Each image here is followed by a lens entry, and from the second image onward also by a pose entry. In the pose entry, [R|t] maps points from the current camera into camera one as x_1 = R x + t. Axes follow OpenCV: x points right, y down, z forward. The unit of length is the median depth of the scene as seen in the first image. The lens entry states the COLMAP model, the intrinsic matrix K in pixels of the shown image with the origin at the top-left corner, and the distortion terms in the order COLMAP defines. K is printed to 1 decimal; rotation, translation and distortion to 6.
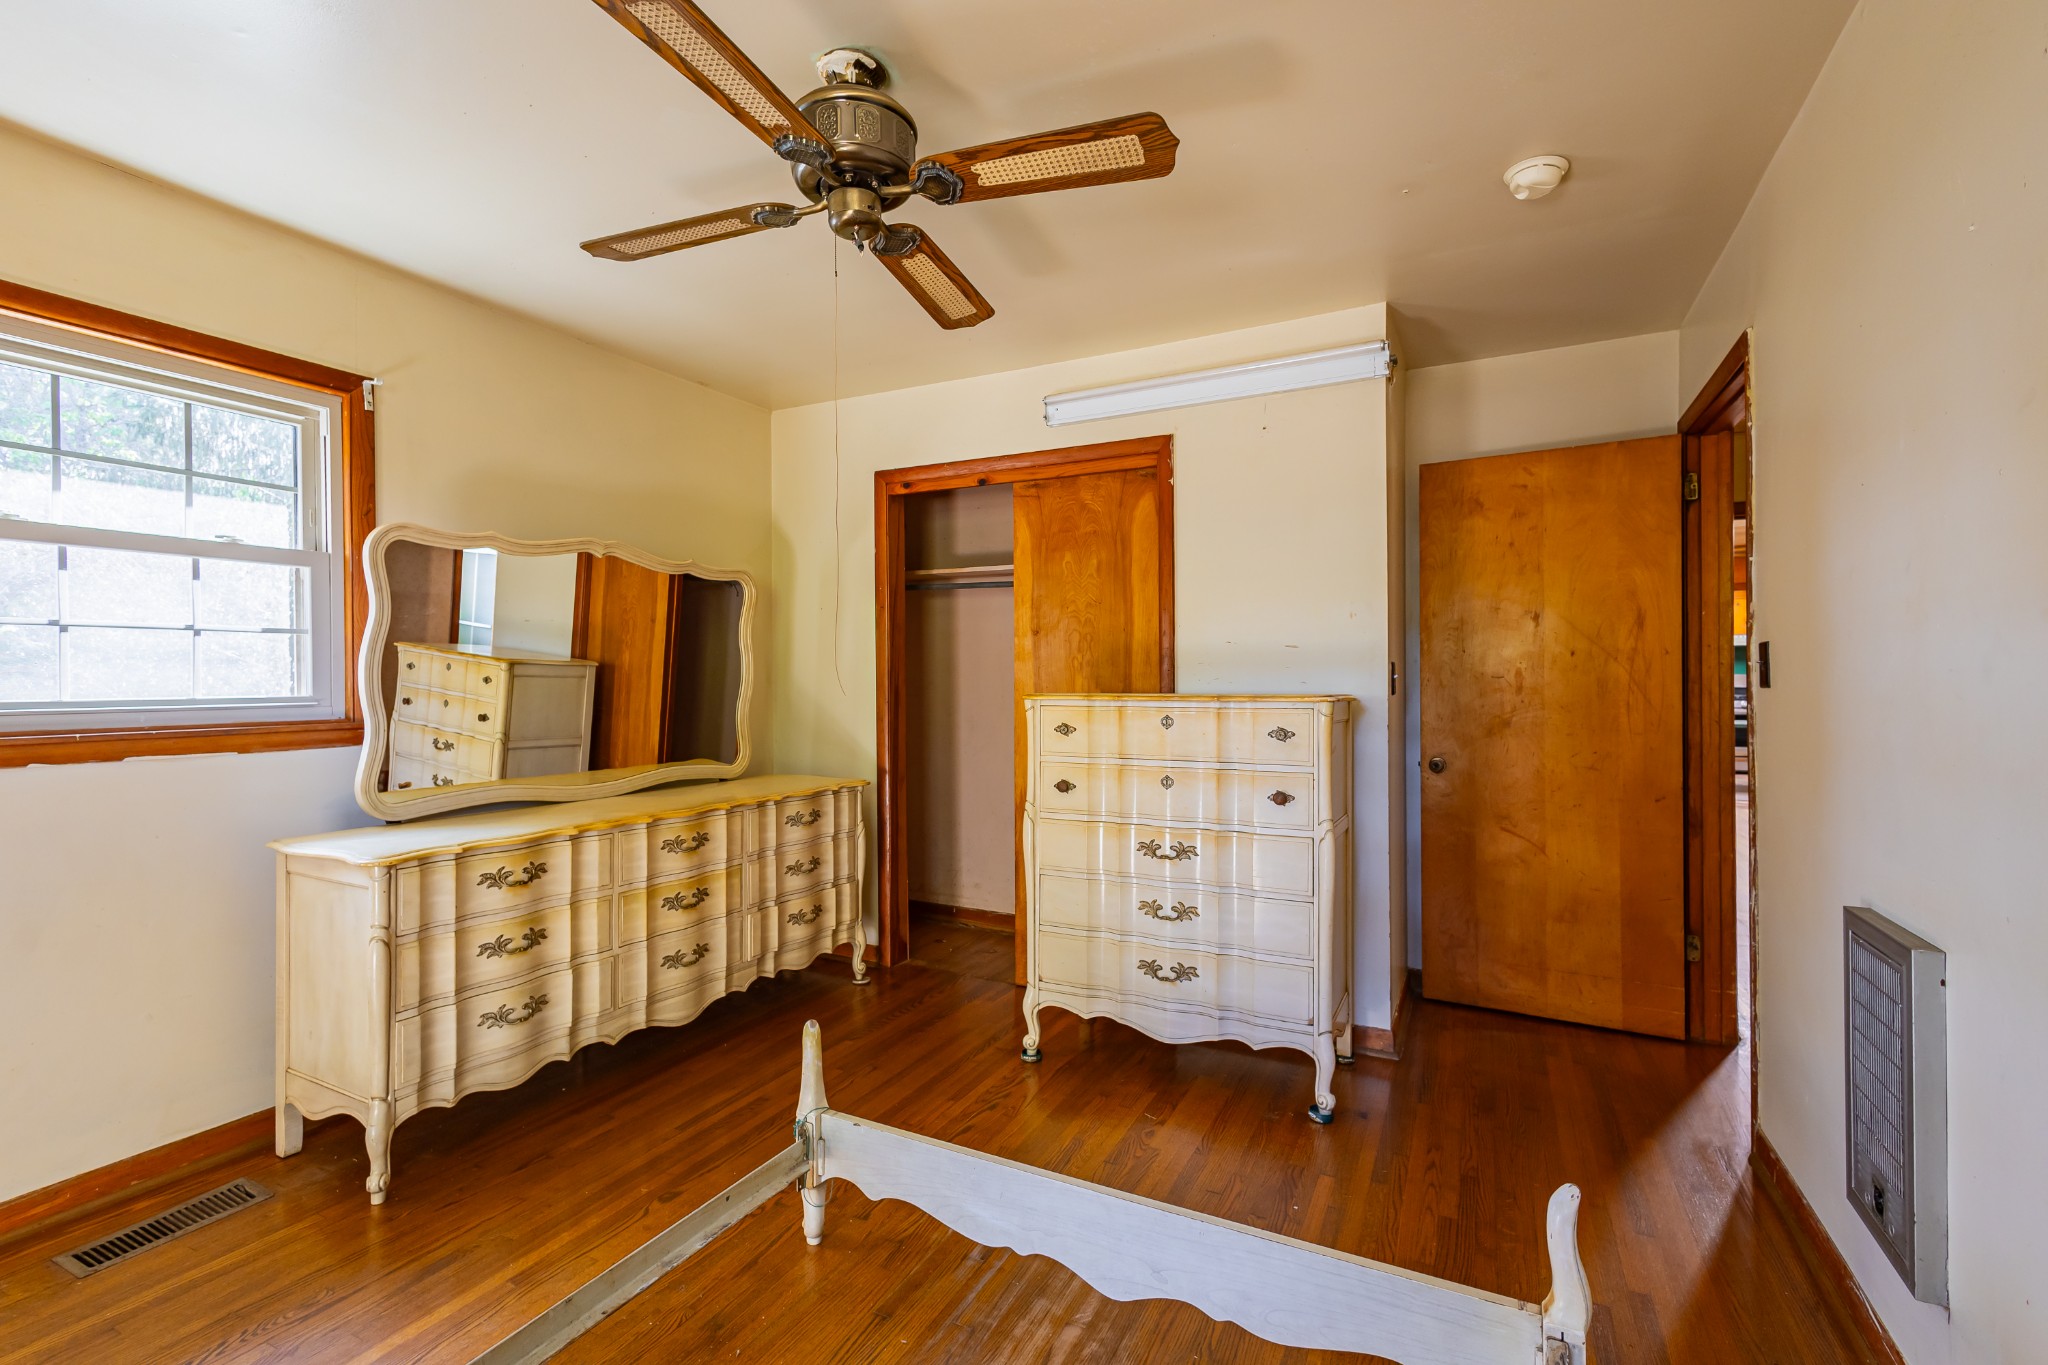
lens RADIAL K [[913.9, 0, 1024.0], [0, 913.9, 682.5], [0, 0, 1]] dist [0.001406, -0.000355]
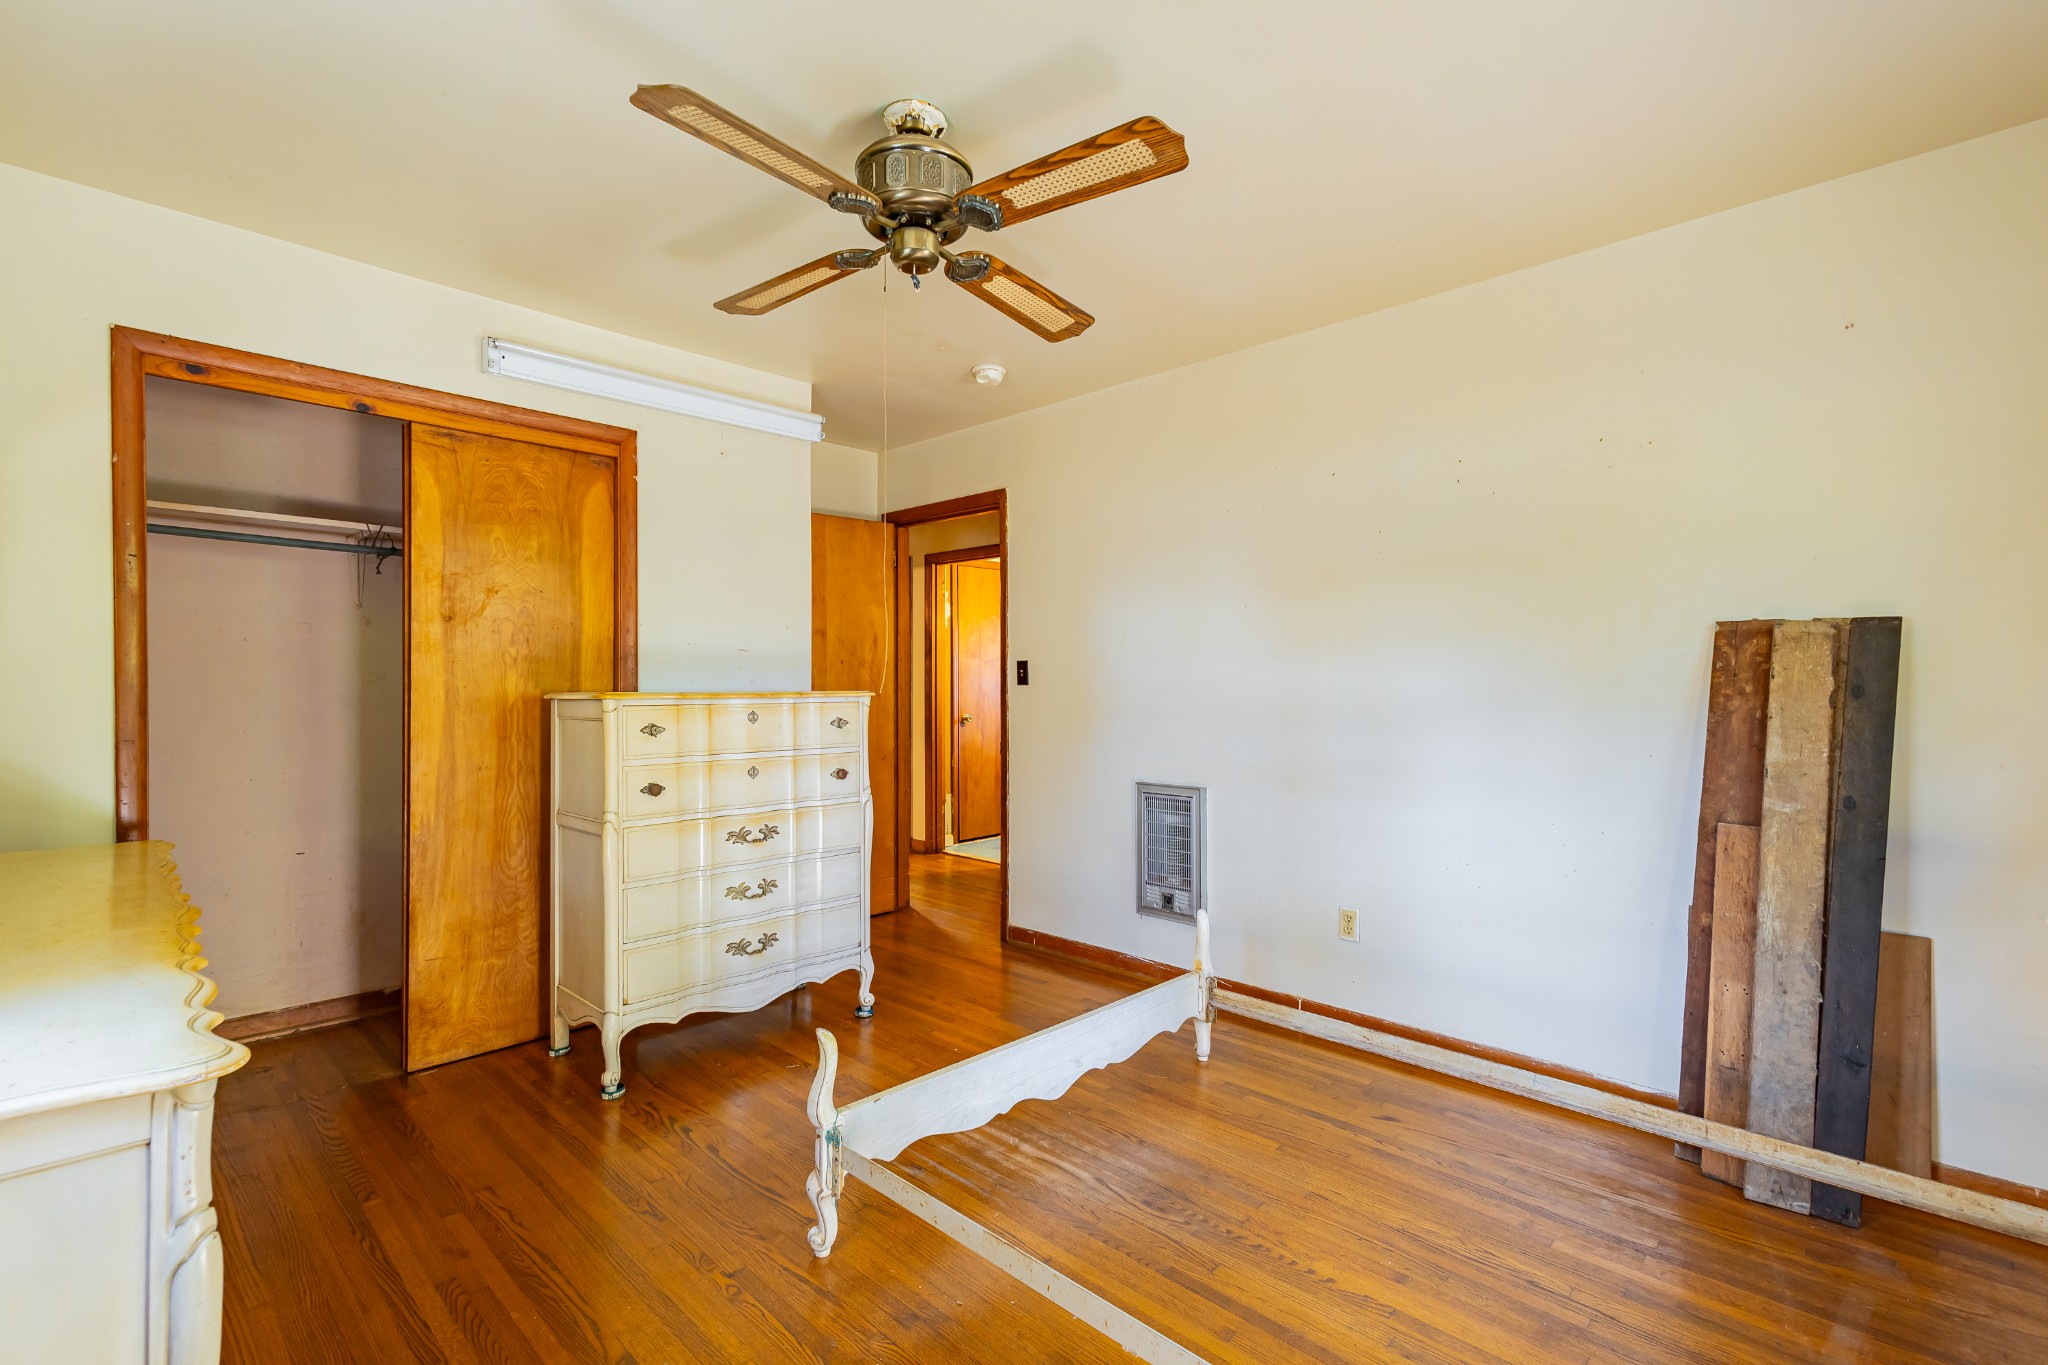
lens RADIAL K [[913.9, 0, 1024.0], [0, 913.9, 682.5], [0, 0, 1]] dist [0.001406, -0.000355]
pose [[0.296135, 0.002940, 0.955141, -0.734058], [-0.000546, 0.999996, -0.002909, 0.004410], [-0.955146, 0.000339, 0.296136, 0.339707]]
